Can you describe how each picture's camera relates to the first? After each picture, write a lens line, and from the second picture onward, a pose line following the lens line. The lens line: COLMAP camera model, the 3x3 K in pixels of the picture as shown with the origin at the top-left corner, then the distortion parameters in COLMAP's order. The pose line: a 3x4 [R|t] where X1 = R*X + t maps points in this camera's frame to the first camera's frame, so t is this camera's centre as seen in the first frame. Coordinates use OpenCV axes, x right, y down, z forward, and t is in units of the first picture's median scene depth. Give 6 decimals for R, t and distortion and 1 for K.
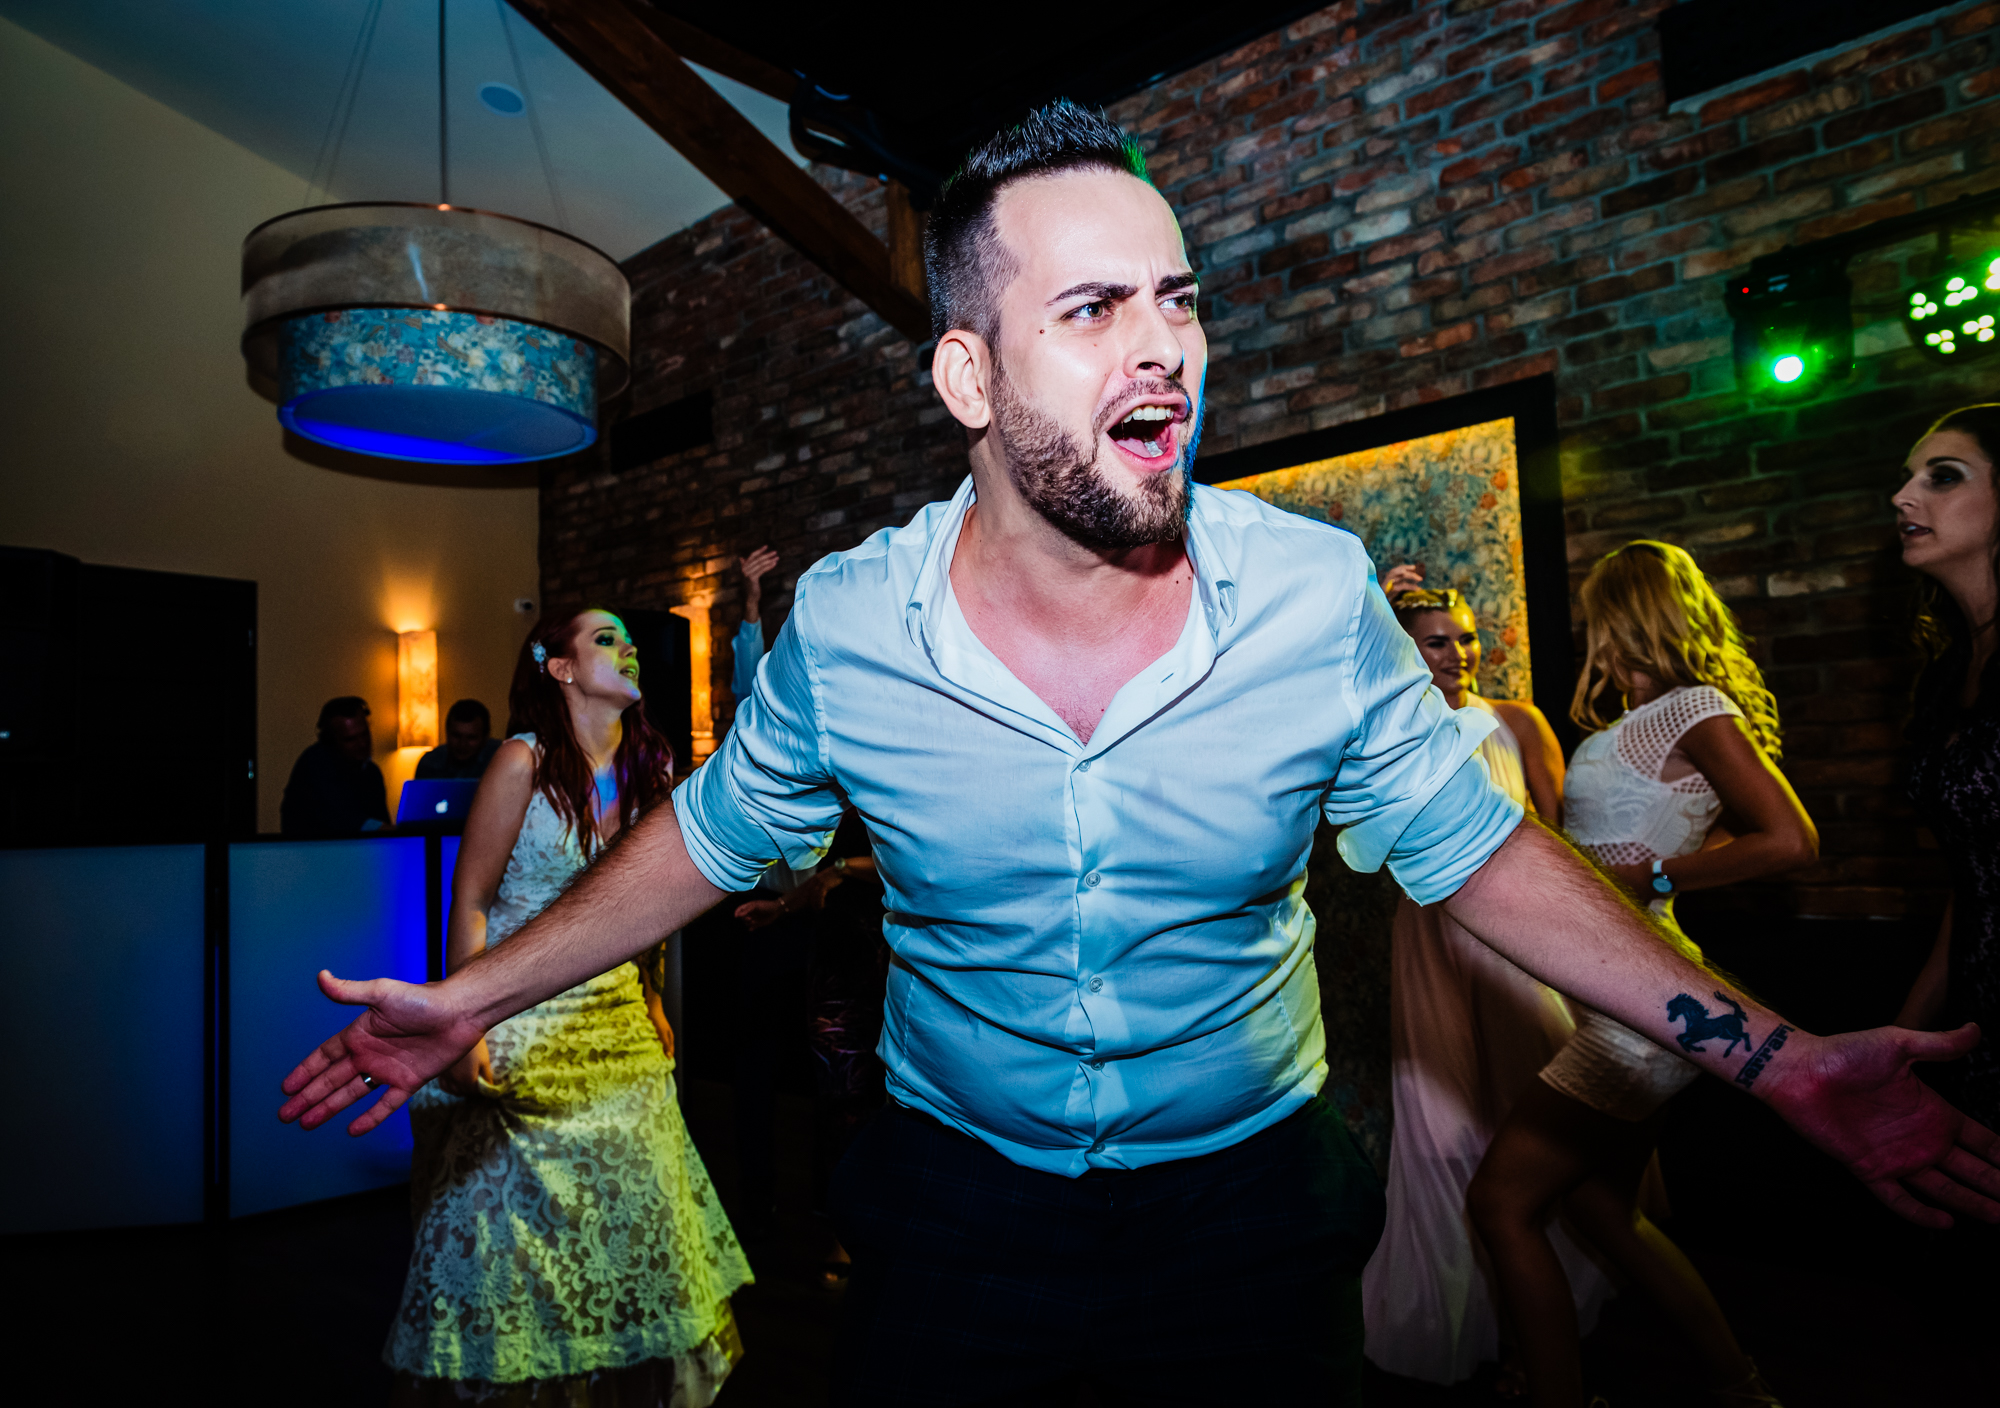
lens RADIAL K [[1471.3, 0, 1000.2], [0, 1471.3, 724.9], [0, 0, 1]] dist [0.001433, 0.006118]
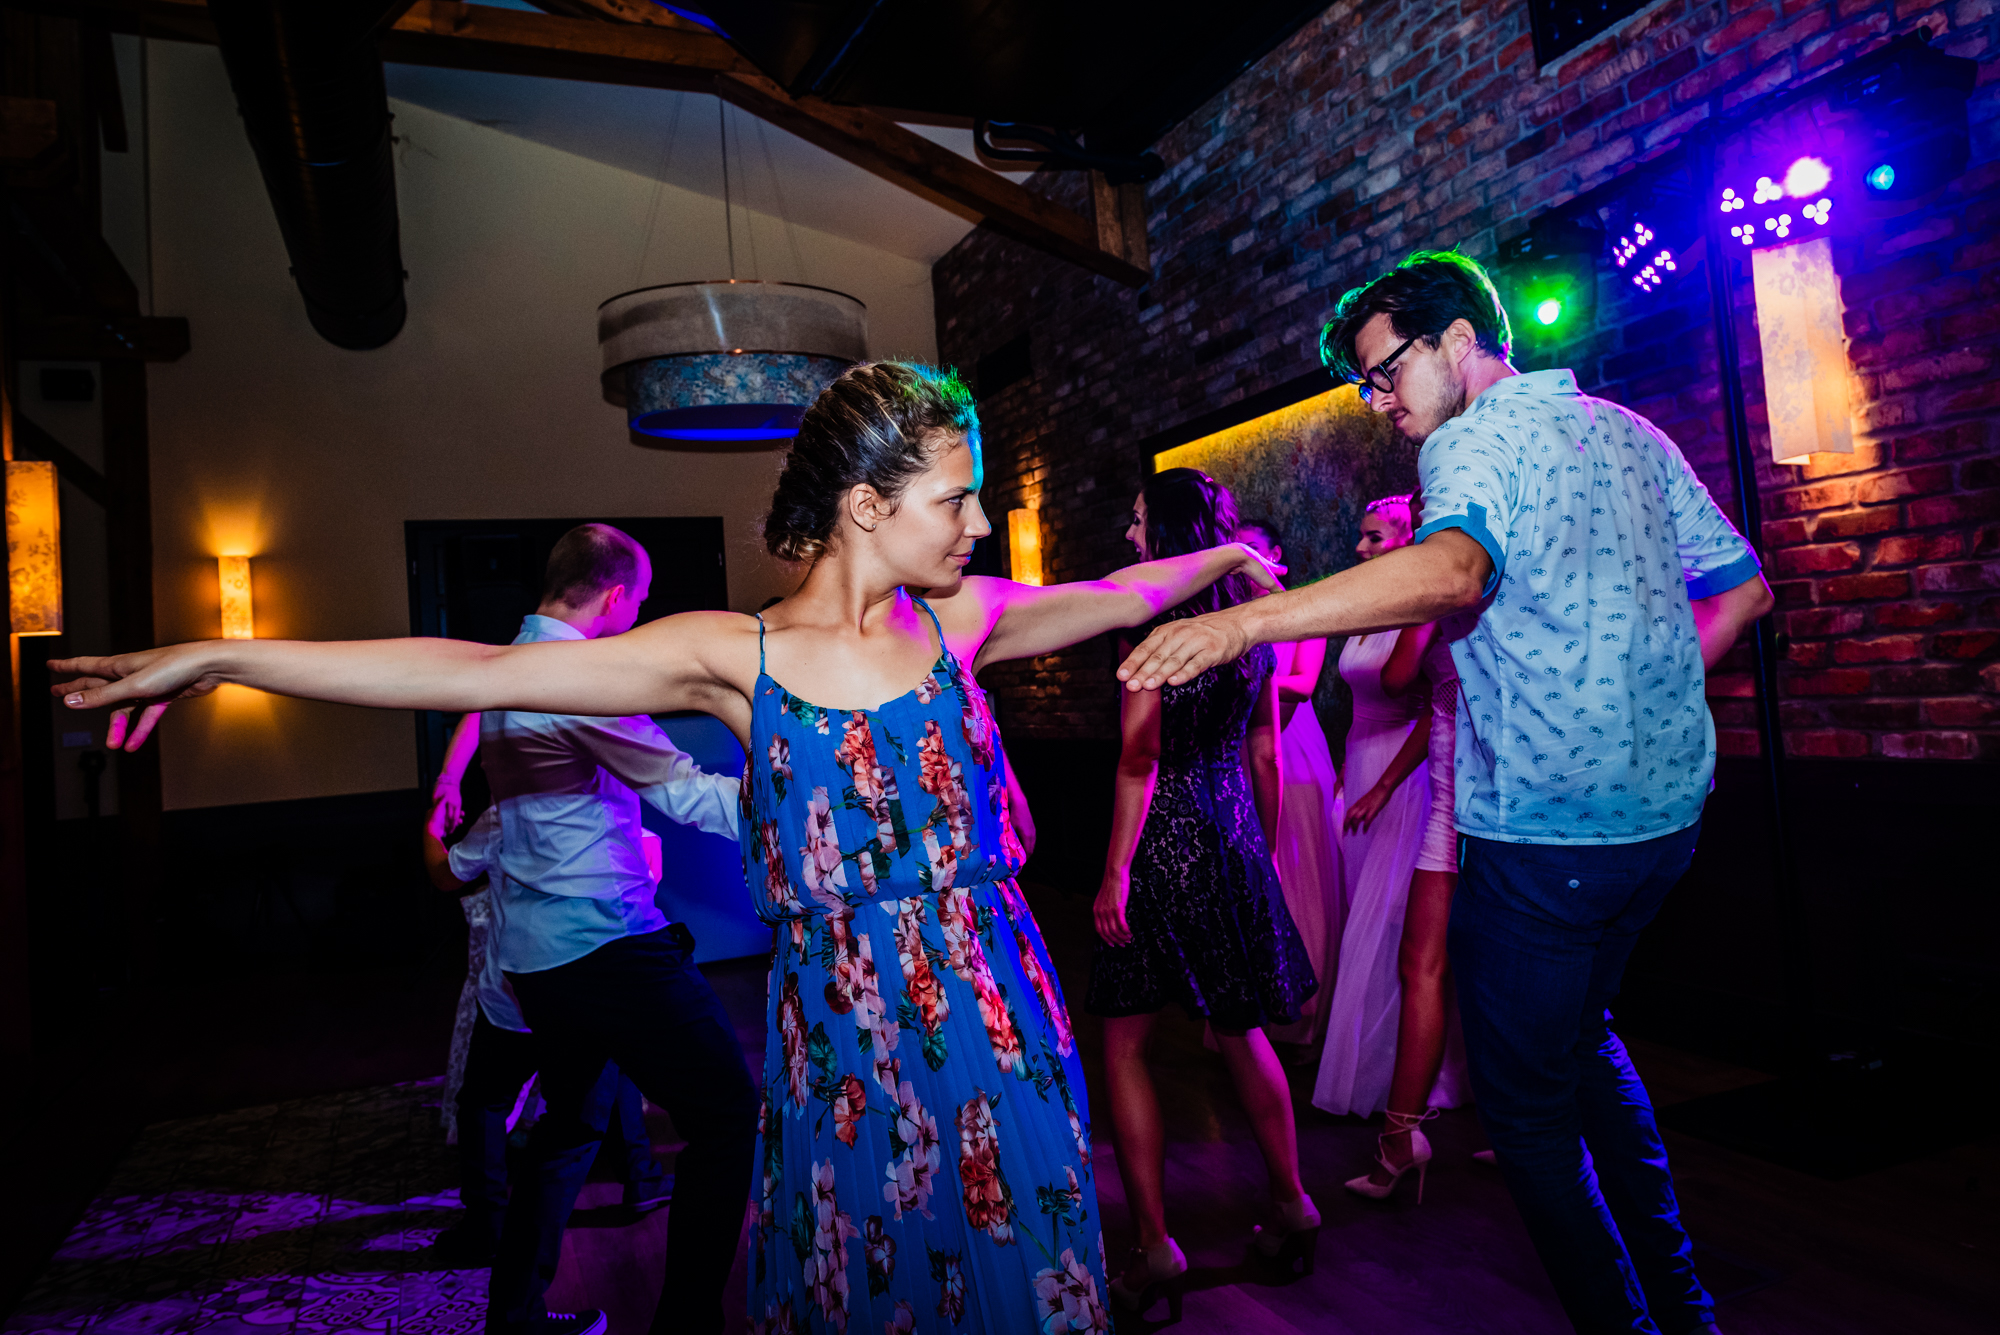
lens RADIAL K [[1349.3, 0, 997.7], [0, 1349.3, 644.3], [0, 0, 1]] dist [0.029916, 0.000687]
pose [[0.935585, -0.045510, -0.350156, 0.345914], [0.062893, 0.997280, 0.038427, -0.024608], [0.347455, -0.057974, 0.935903, -0.173972]]
